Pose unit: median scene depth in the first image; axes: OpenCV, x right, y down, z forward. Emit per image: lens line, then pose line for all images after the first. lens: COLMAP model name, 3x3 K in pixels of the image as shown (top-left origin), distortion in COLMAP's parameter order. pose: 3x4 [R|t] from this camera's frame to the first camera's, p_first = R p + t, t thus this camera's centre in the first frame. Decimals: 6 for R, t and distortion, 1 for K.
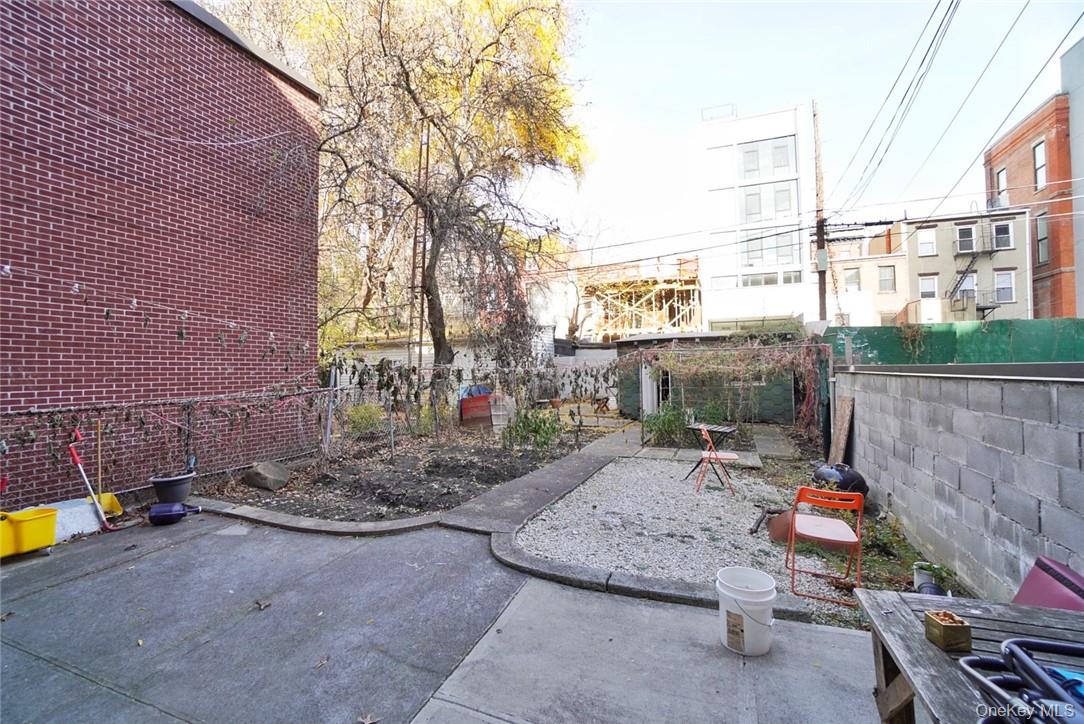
lens RADIAL K [[478.8, 0, 530.9], [0, 478.8, 359.3], [0, 0, 1]] dist [-0.063573, 0.023752]
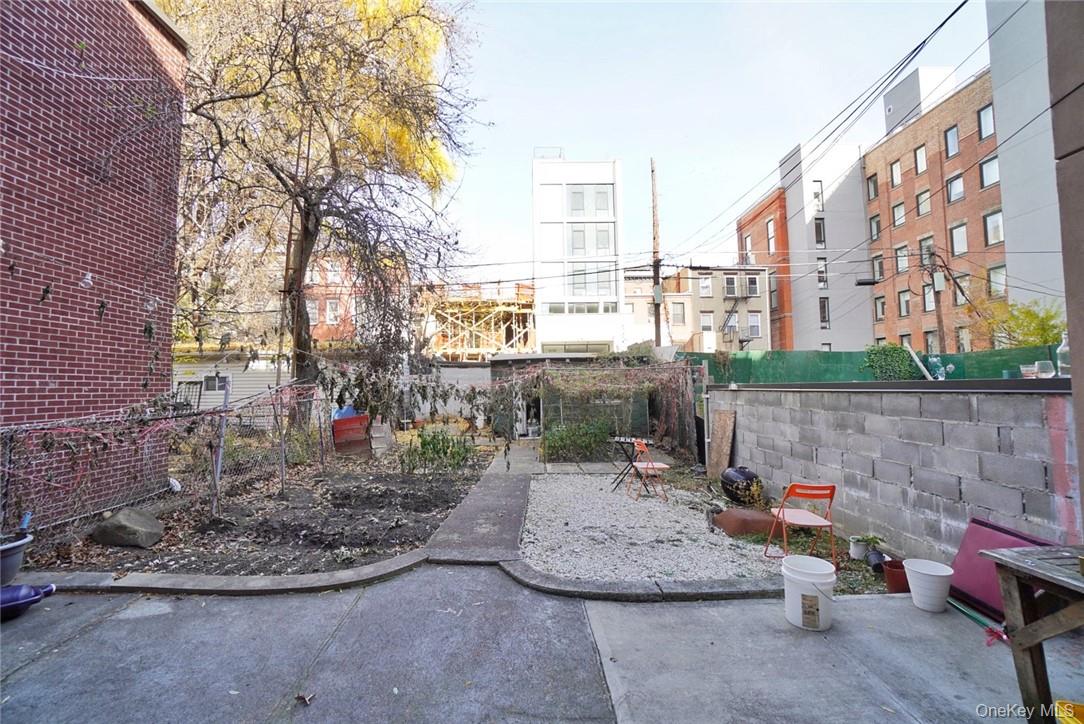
lens RADIAL K [[478.8, 0, 530.9], [0, 478.8, 359.3], [0, 0, 1]] dist [-0.063573, 0.023752]
pose [[0.921758, 0.025185, 0.386948, -0.335503], [-0.009201, 0.999028, -0.043105, 0.009251], [-0.387657, 0.036172, 0.921094, 0.098068]]
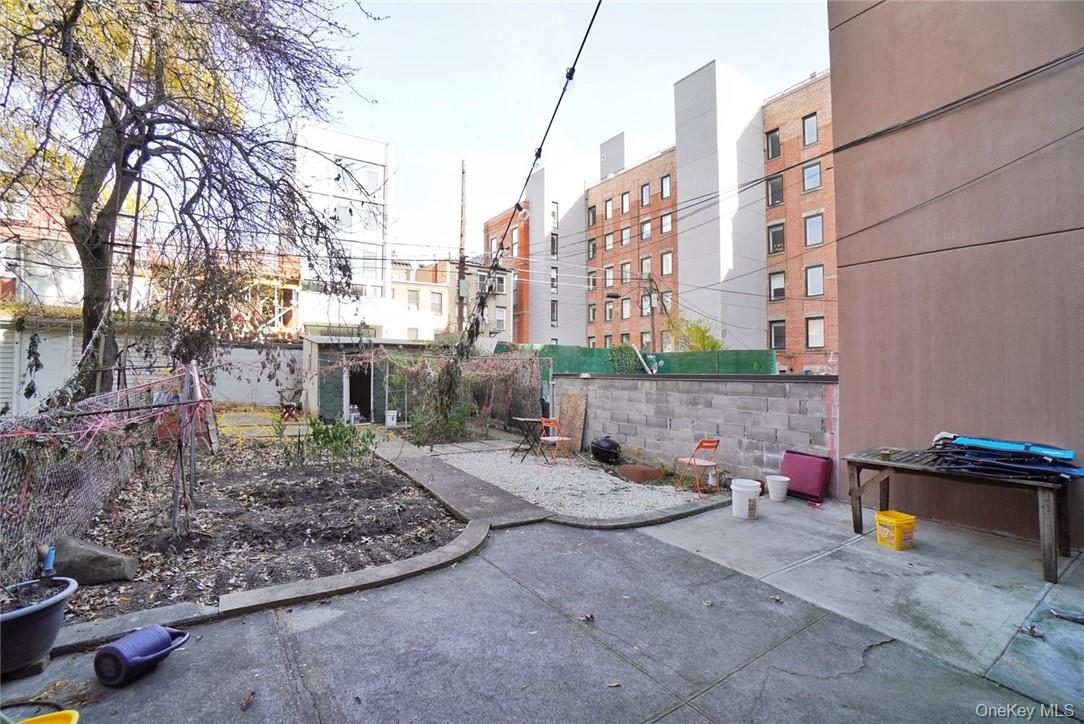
lens RADIAL K [[478.8, 0, 530.9], [0, 478.8, 359.3], [0, 0, 1]] dist [-0.063573, 0.023752]
pose [[0.557414, 0.035268, 0.829486, -0.909210], [-0.028634, 0.999320, -0.023248, 0.011274], [-0.829741, -0.010793, 0.558044, 0.343854]]
